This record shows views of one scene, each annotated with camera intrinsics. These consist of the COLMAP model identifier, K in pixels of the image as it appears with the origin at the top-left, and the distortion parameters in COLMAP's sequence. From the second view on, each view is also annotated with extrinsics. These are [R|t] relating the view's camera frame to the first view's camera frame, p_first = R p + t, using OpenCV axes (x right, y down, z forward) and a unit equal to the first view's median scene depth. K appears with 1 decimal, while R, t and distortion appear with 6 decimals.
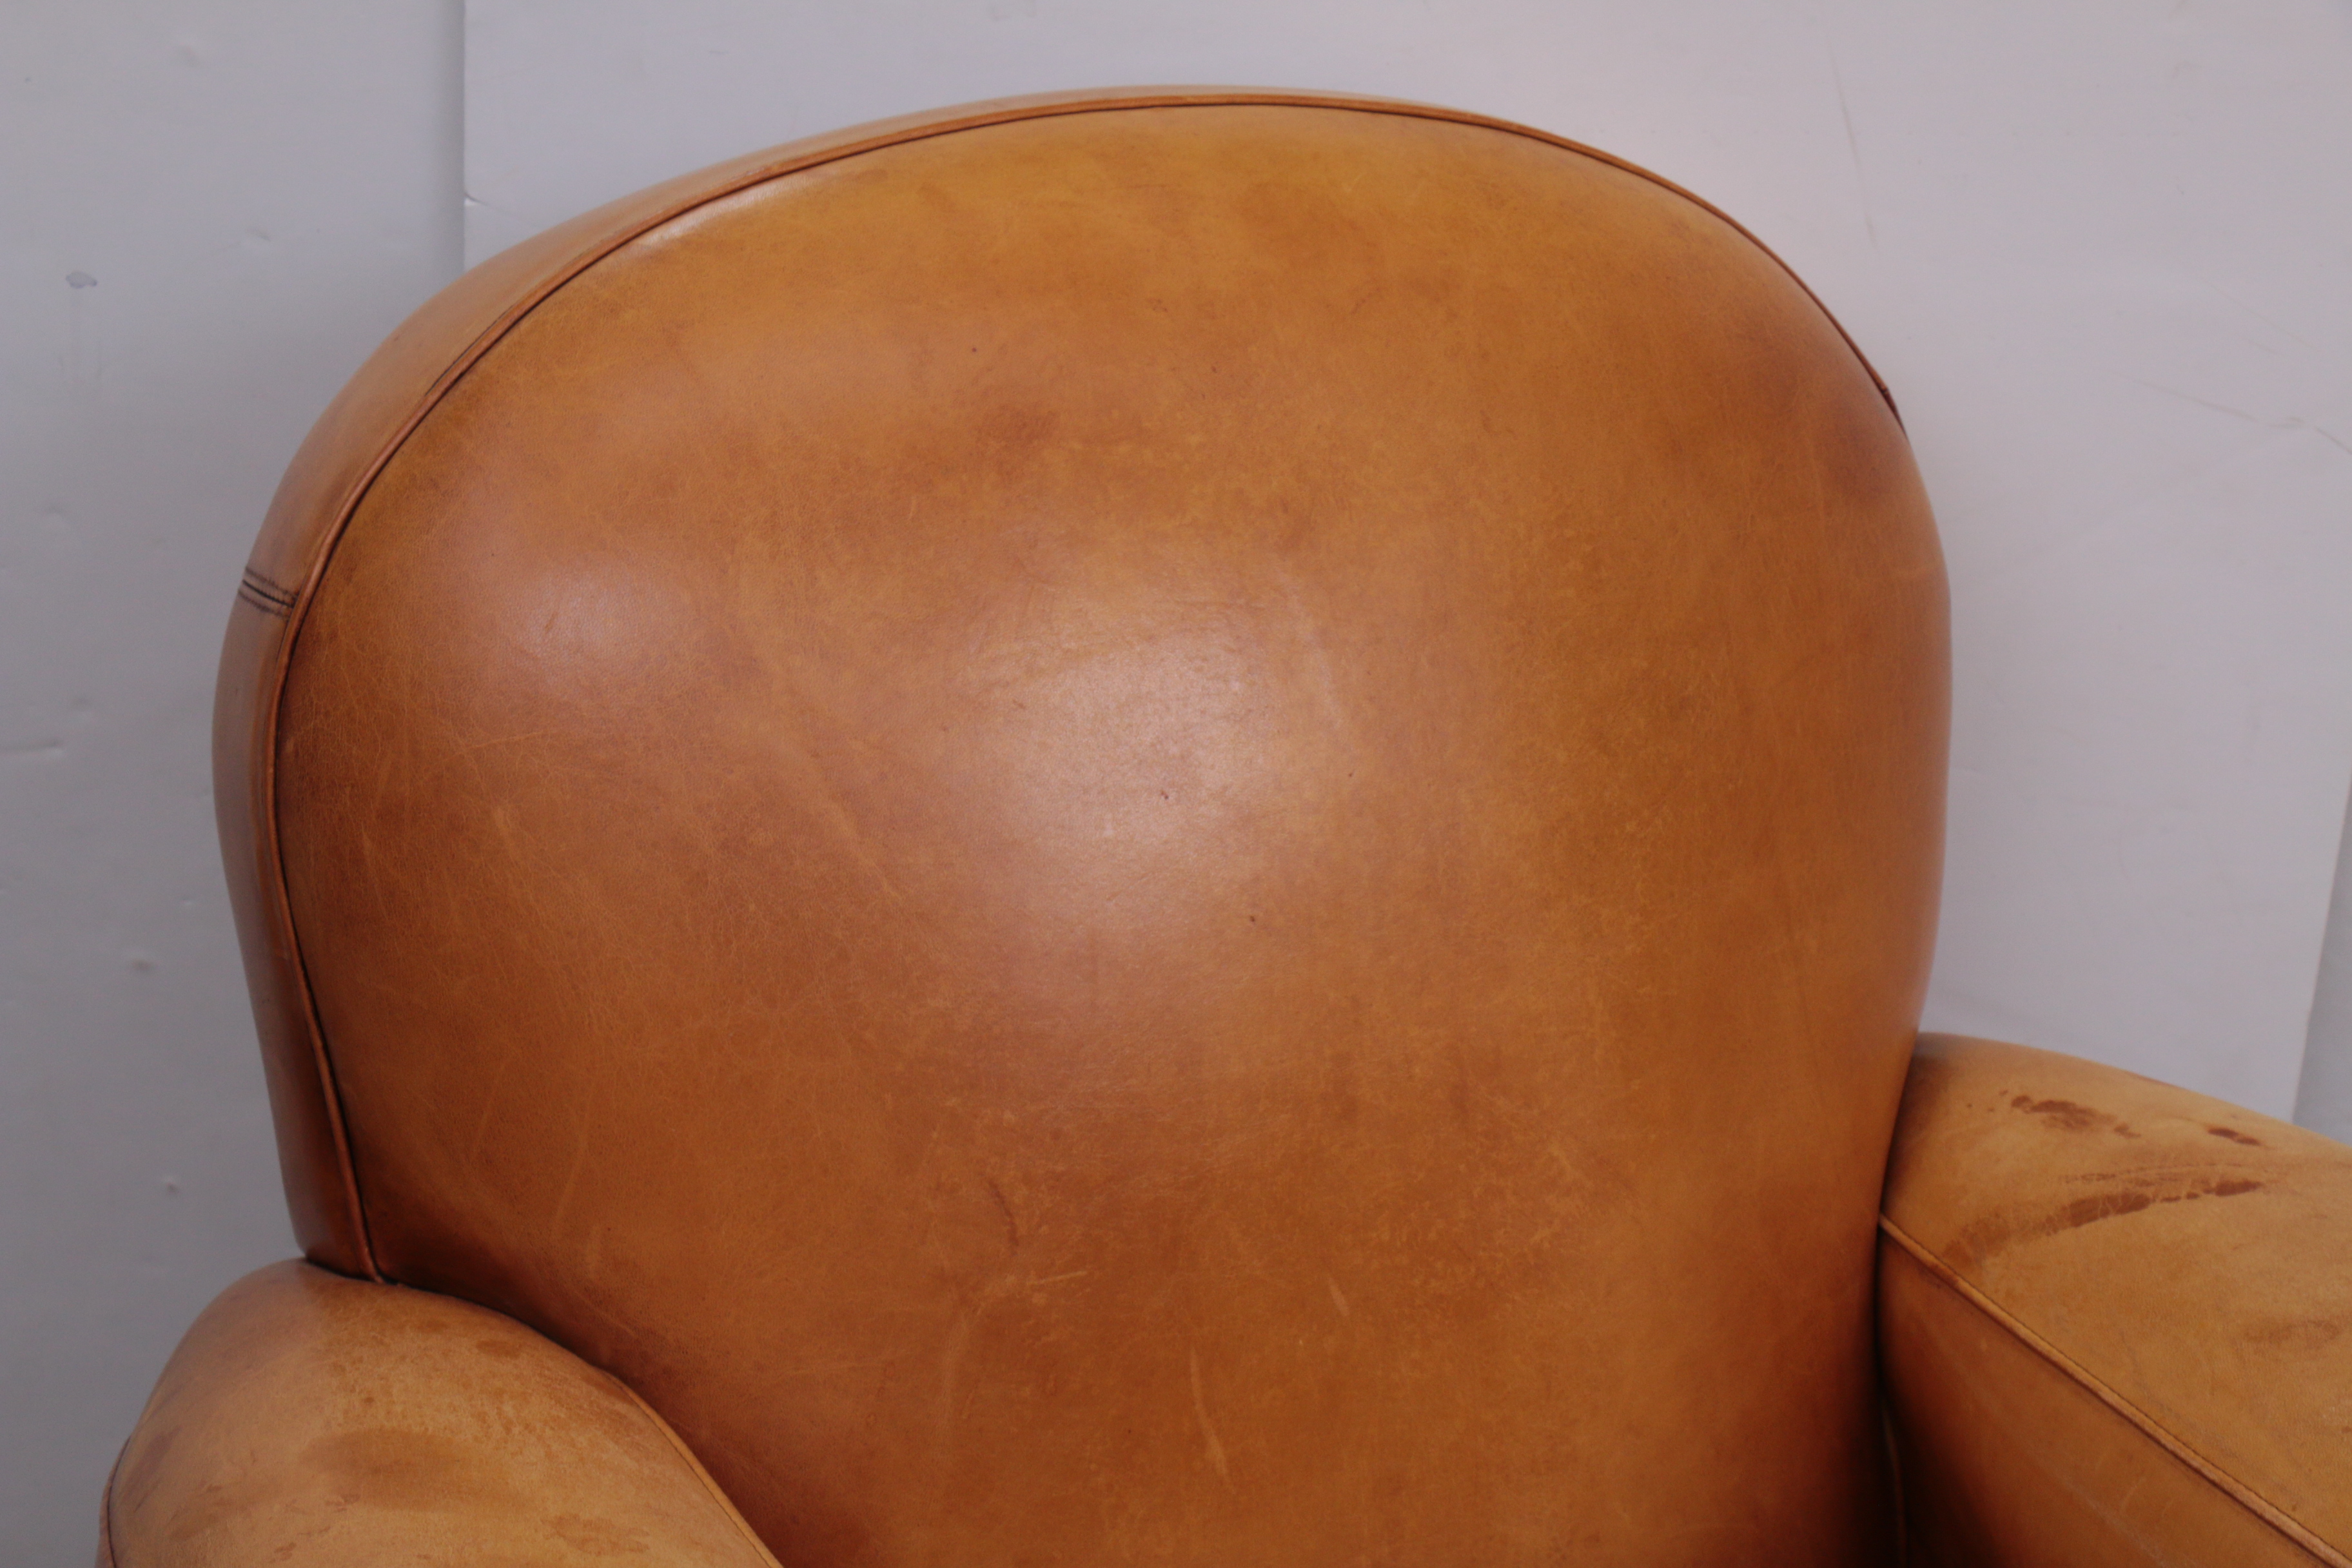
lens RADIAL K [[5530.9, 0, 1159.5], [0, 5530.9, 779.9], [0, 0, 1]] dist [0.275526, 1.125262]
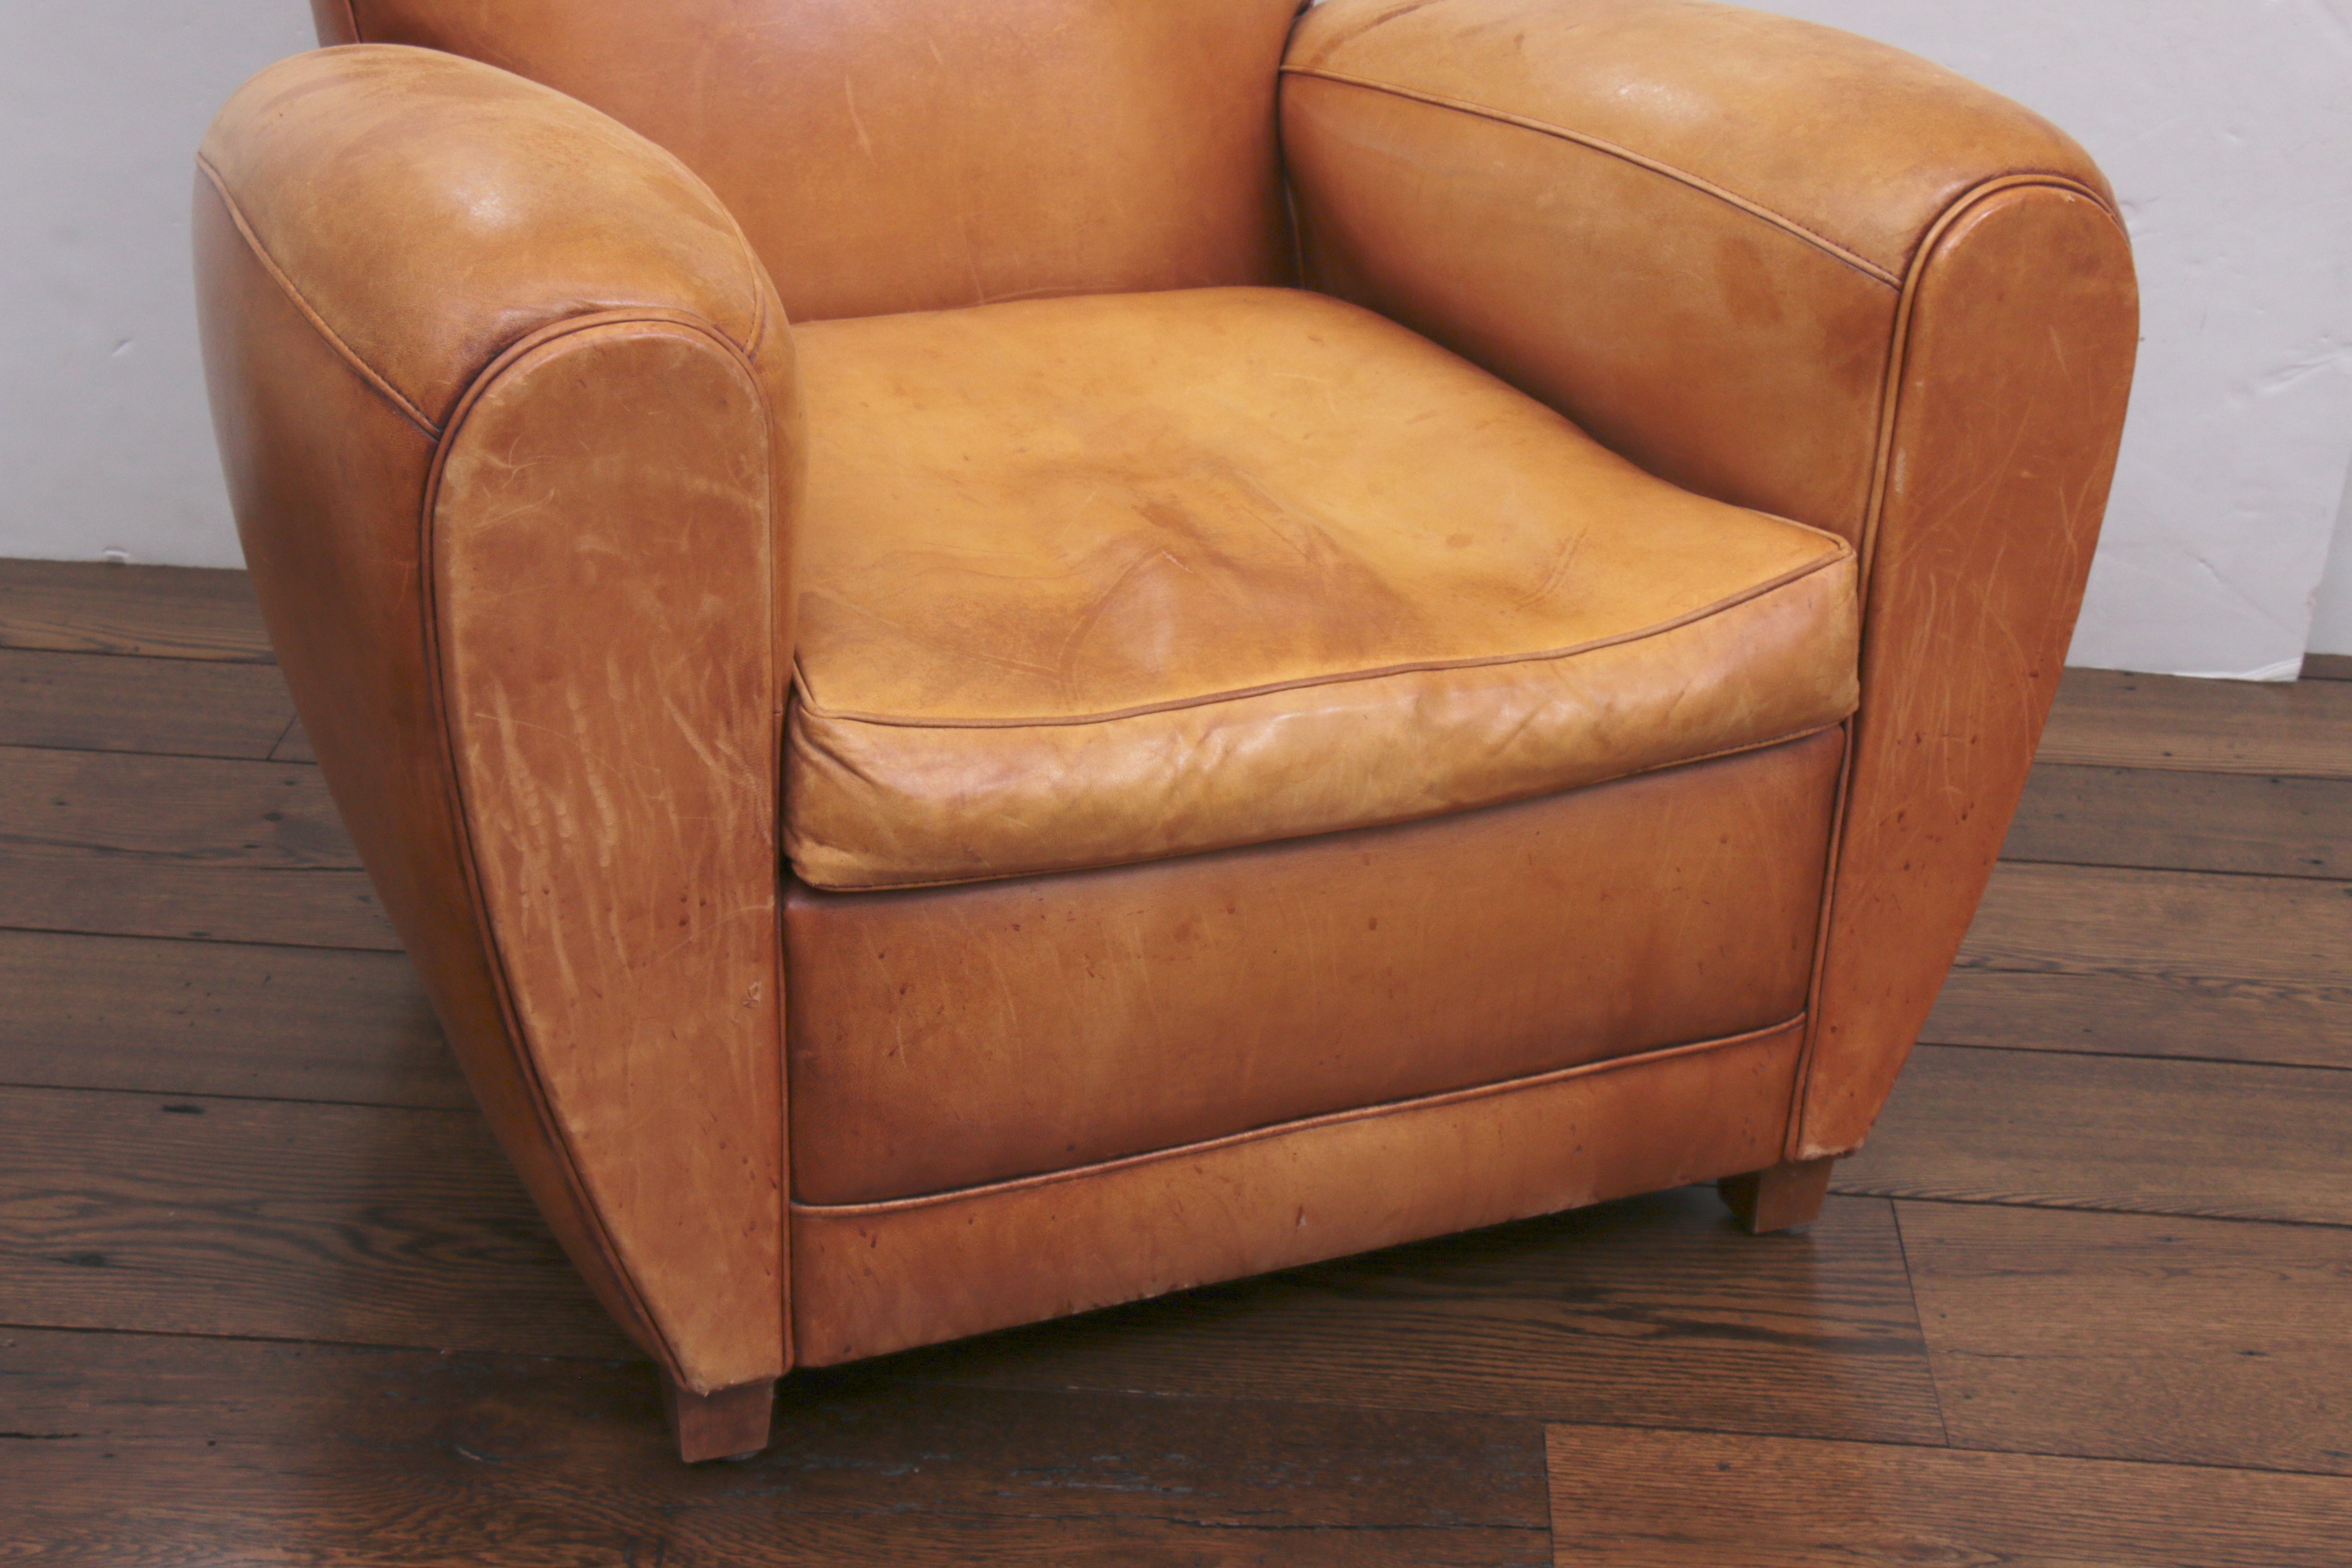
lens RADIAL K [[3621.7, 0, 1173.9], [0, 3621.7, 815.4], [0, 0, 1]] dist [0.033917, 0.518288]
pose [[0.999588, -0.028693, -0.001052, 0.097773], [0.028695, 0.999586, 0.001872, 0.320865], [0.000998, -0.001902, 0.999998, -0.101147]]
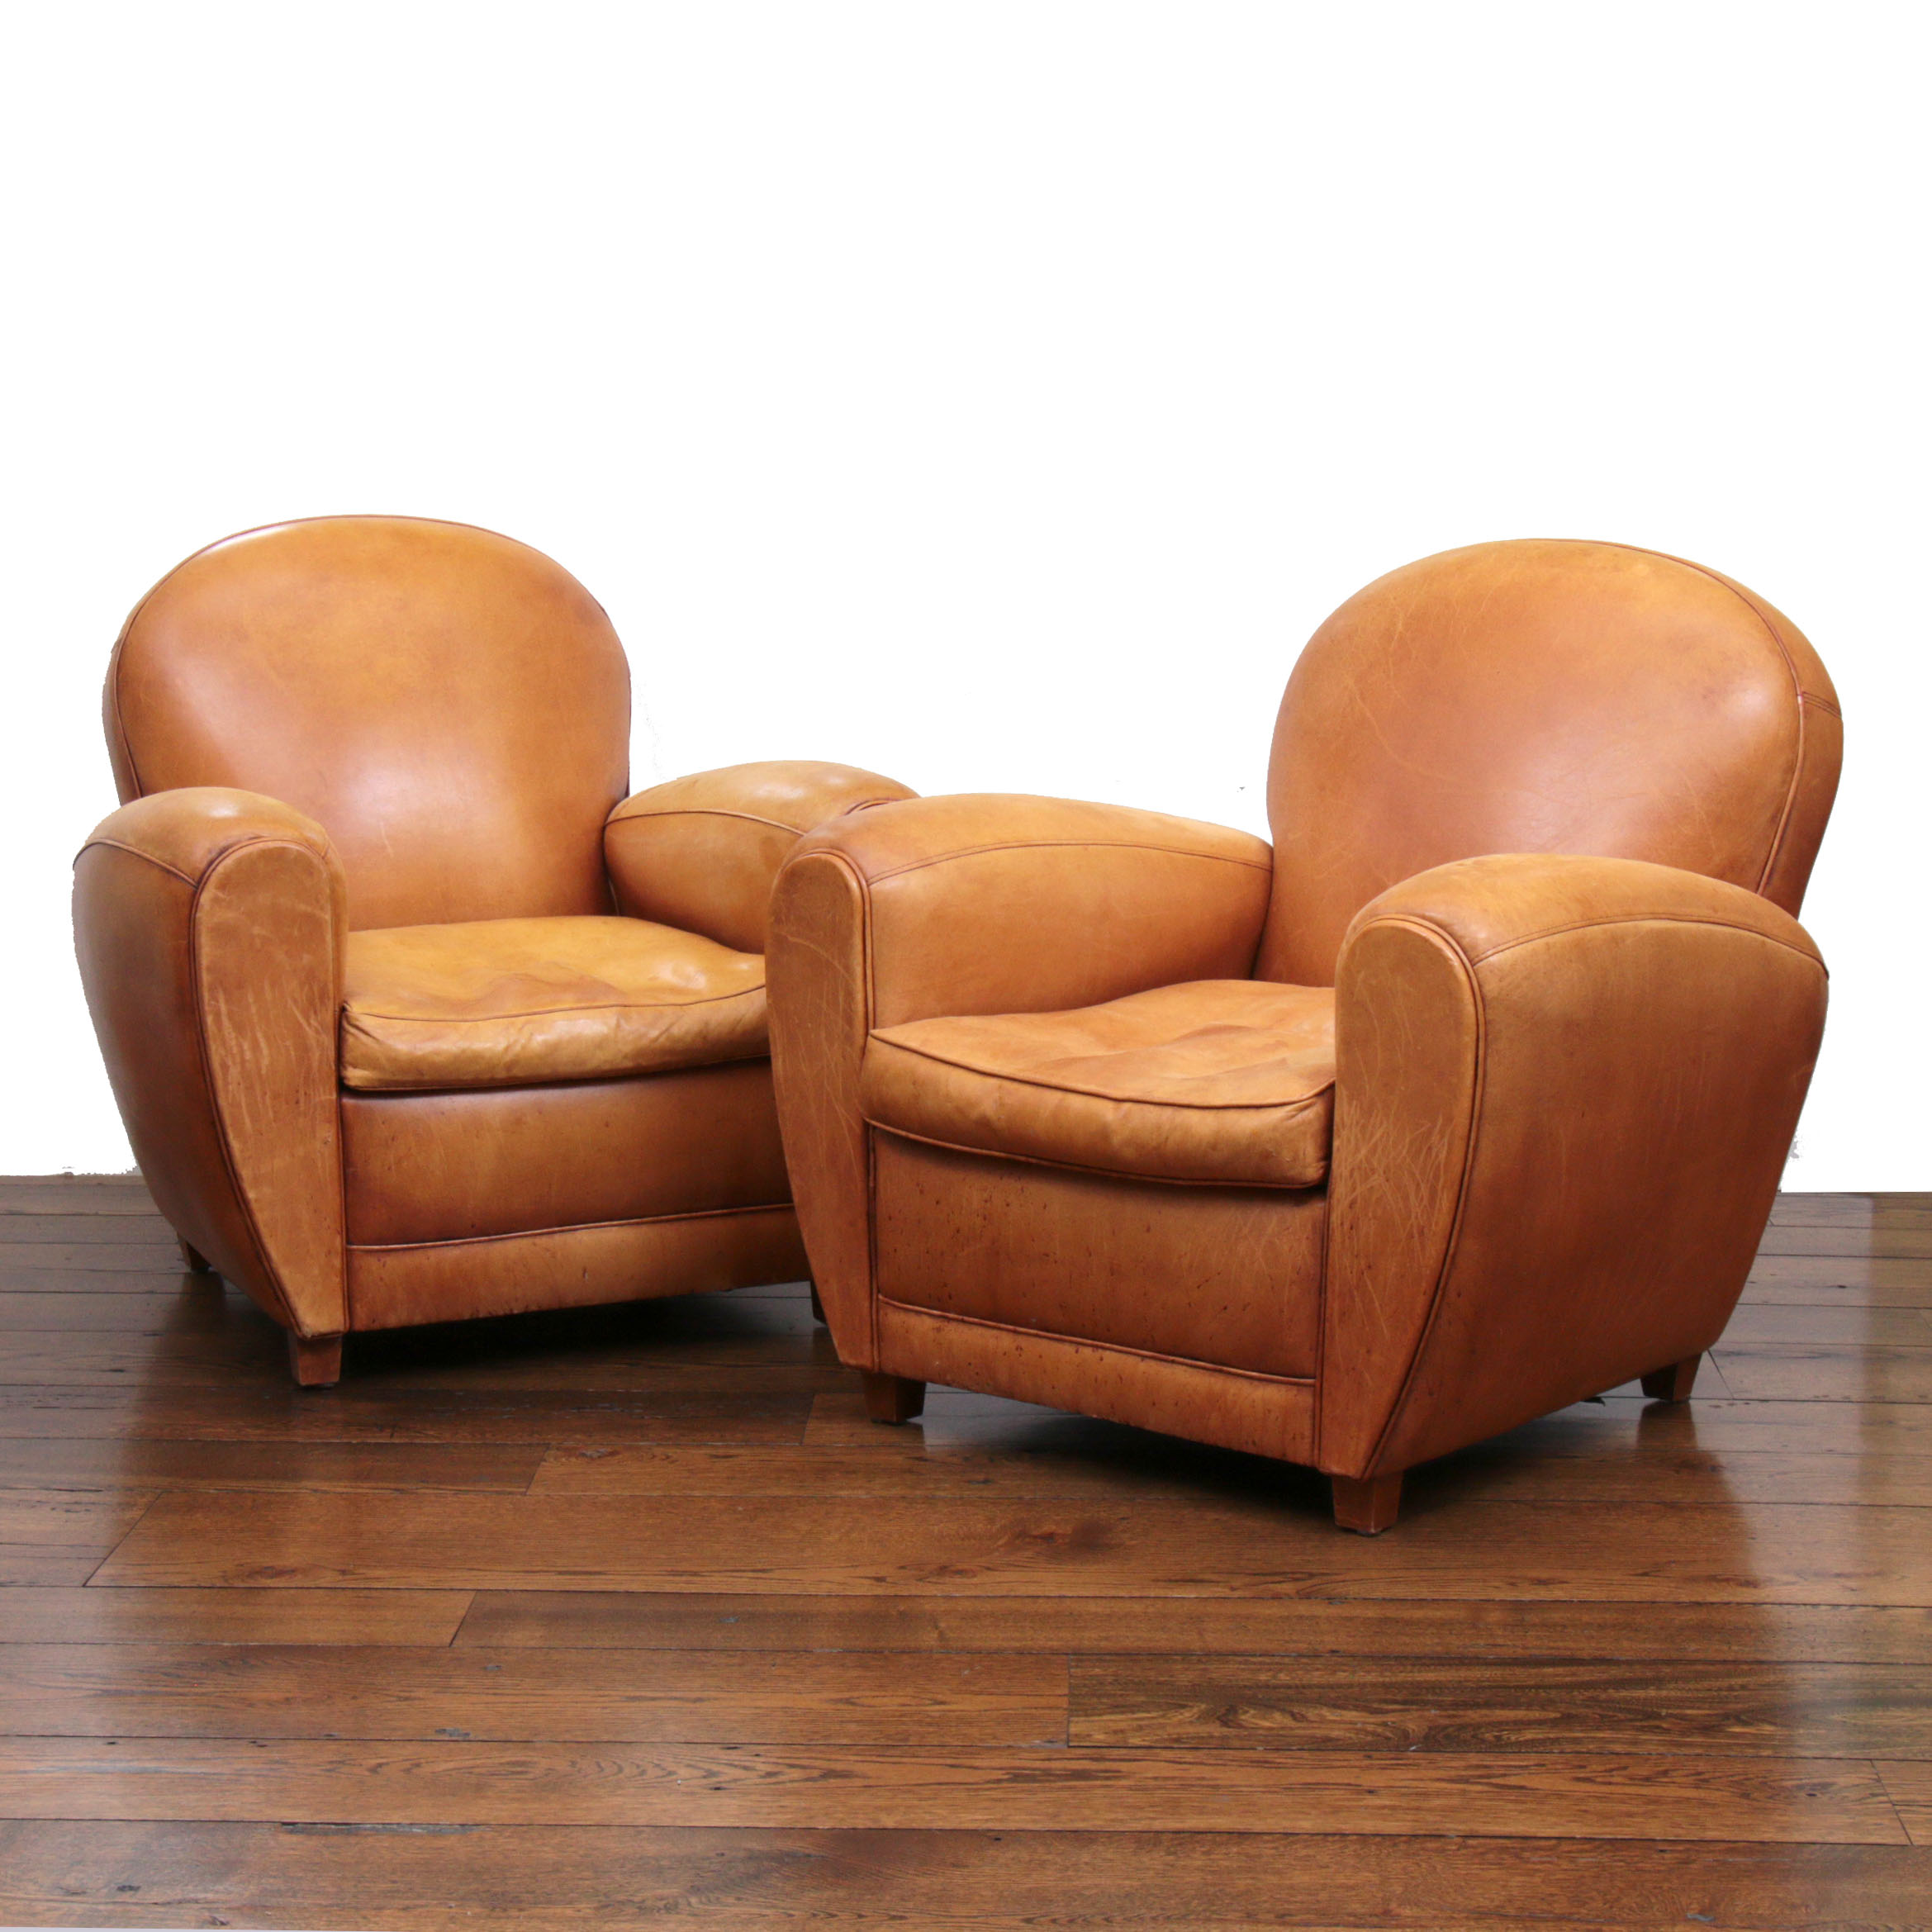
lens RADIAL K [[4150.6, 0, 966.1], [0, 4150.6, 1015.0], [0, 0, 1]] dist [0.021911, 0.146958]
pose [[0.997047, -0.072819, 0.024389, 0.294241], [0.076732, 0.957450, -0.278210, 0.954923], [-0.003092, 0.279260, 0.960211, -1.448605]]
